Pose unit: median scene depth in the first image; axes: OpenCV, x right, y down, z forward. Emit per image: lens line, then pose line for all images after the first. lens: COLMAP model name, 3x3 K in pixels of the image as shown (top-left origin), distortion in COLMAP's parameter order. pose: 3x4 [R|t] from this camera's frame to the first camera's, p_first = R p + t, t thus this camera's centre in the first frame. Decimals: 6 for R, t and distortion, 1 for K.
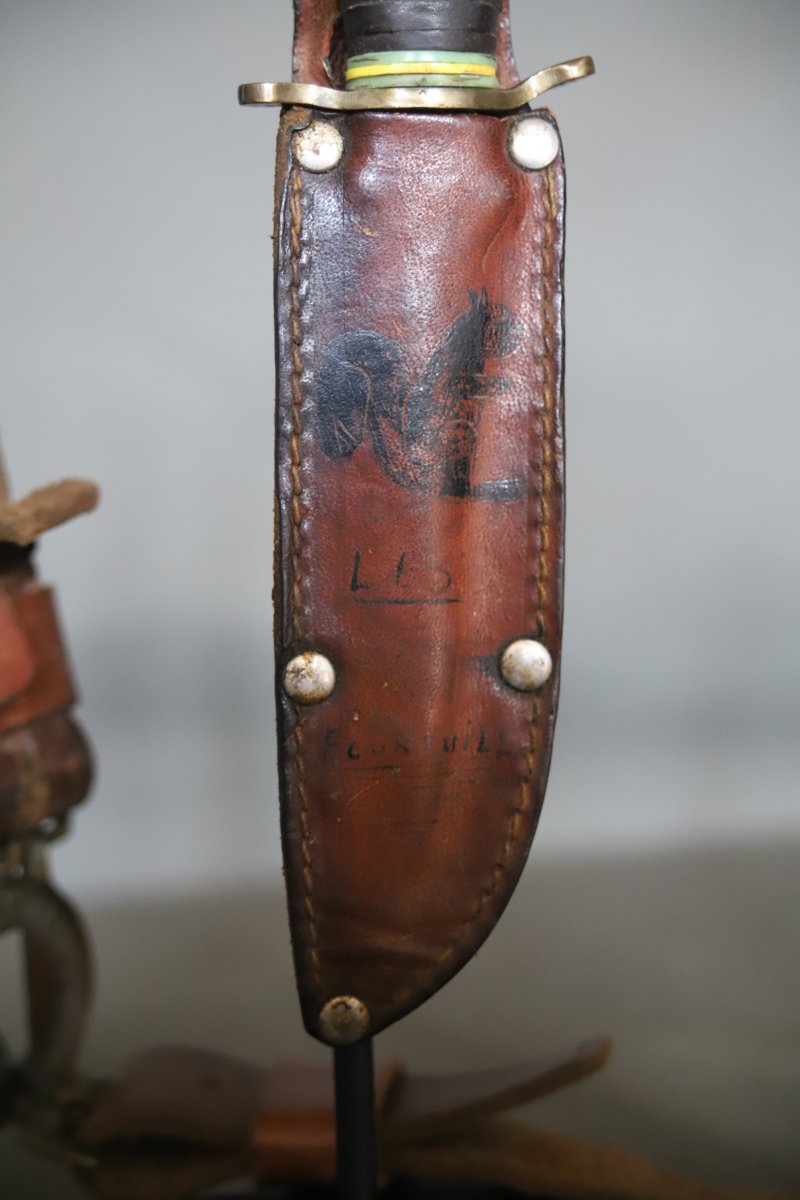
lens RADIAL K [[2370.8, 0, 410.8], [0, 2370.8, 603.1], [0, 0, 1]] dist [0.166281, 0.000000]
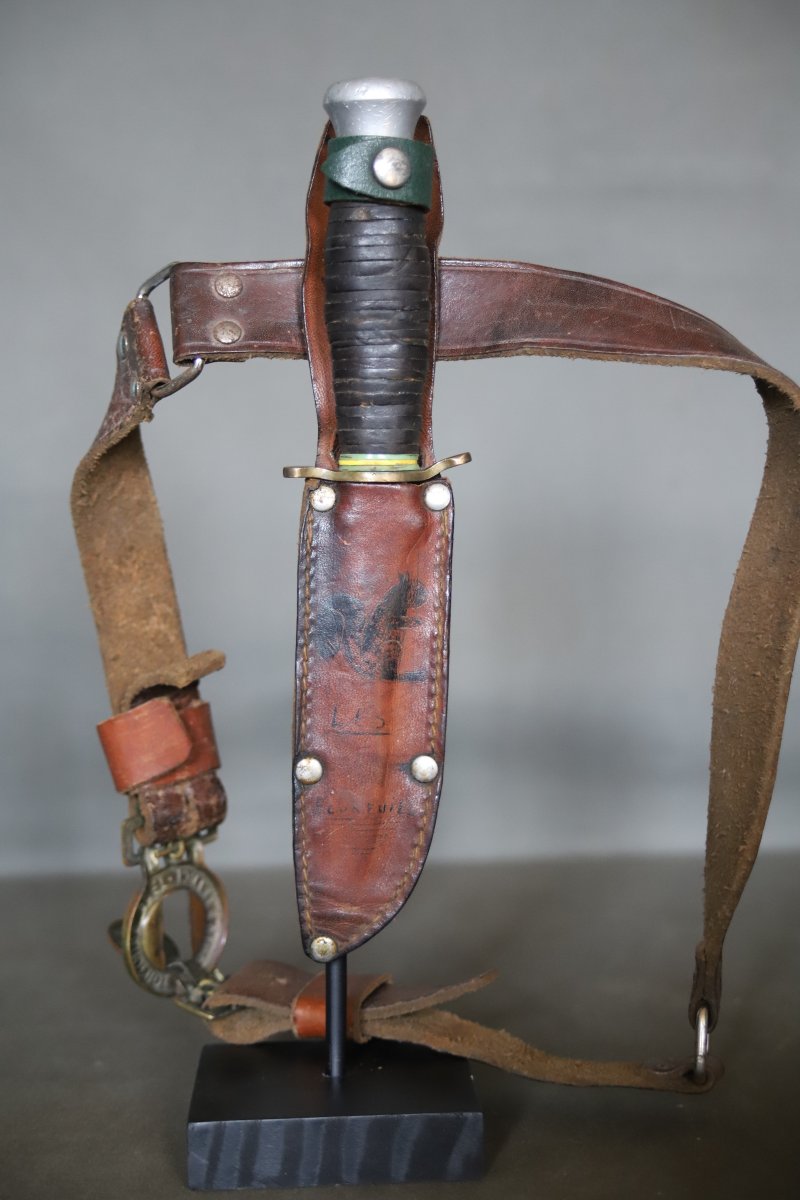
lens RADIAL K [[2095.8, 0, 398.0], [0, 2095.8, 594.0], [0, 0, 1]] dist [0.085887, 0.000000]
pose [[0.984778, 0.038928, -0.169401, 0.309493], [-0.039398, 0.999223, 0.000592, -0.115086], [0.169292, 0.006091, 0.985547, -0.664381]]
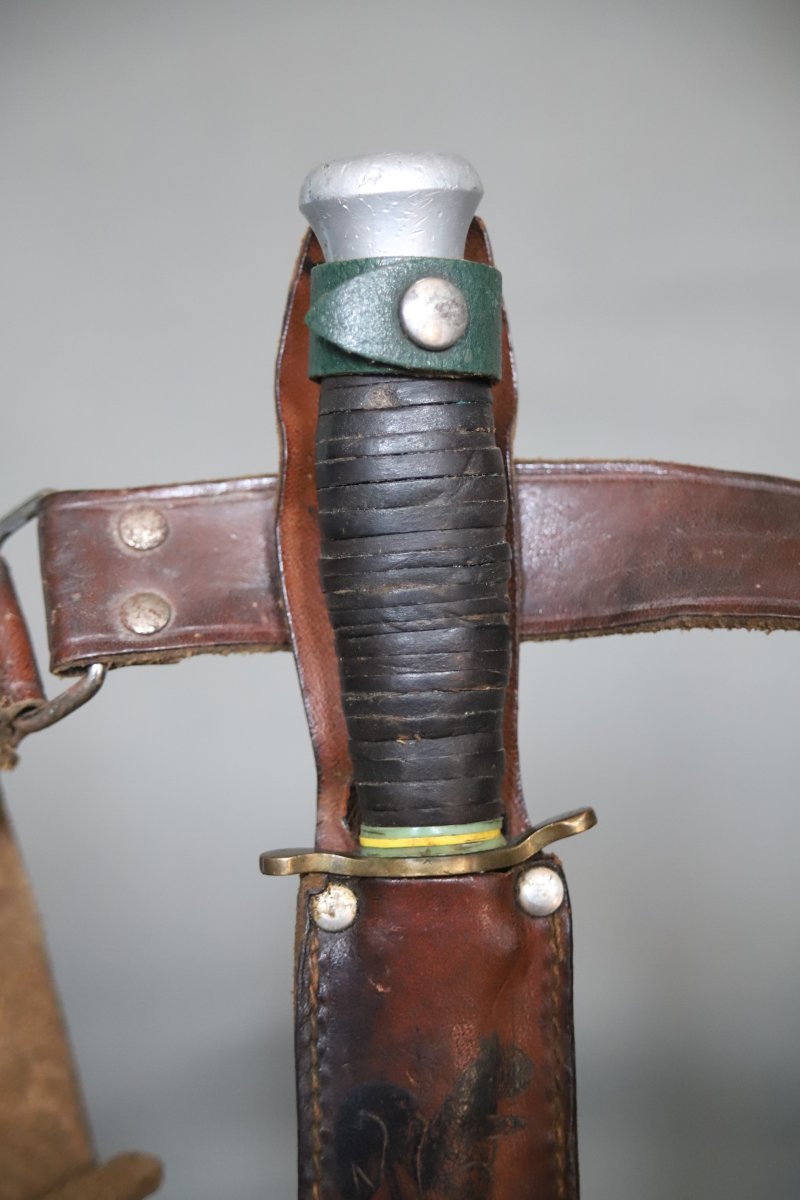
lens RADIAL K [[2370.8, 0, 403.4], [0, 2370.8, 594.9], [0, 0, 1]] dist [0.166281, 0.000000]
pose [[0.991326, -0.023254, -0.129355, 0.131596], [0.015960, 0.998239, -0.057139, -0.265886], [0.130456, 0.054579, 0.989951, -0.061297]]
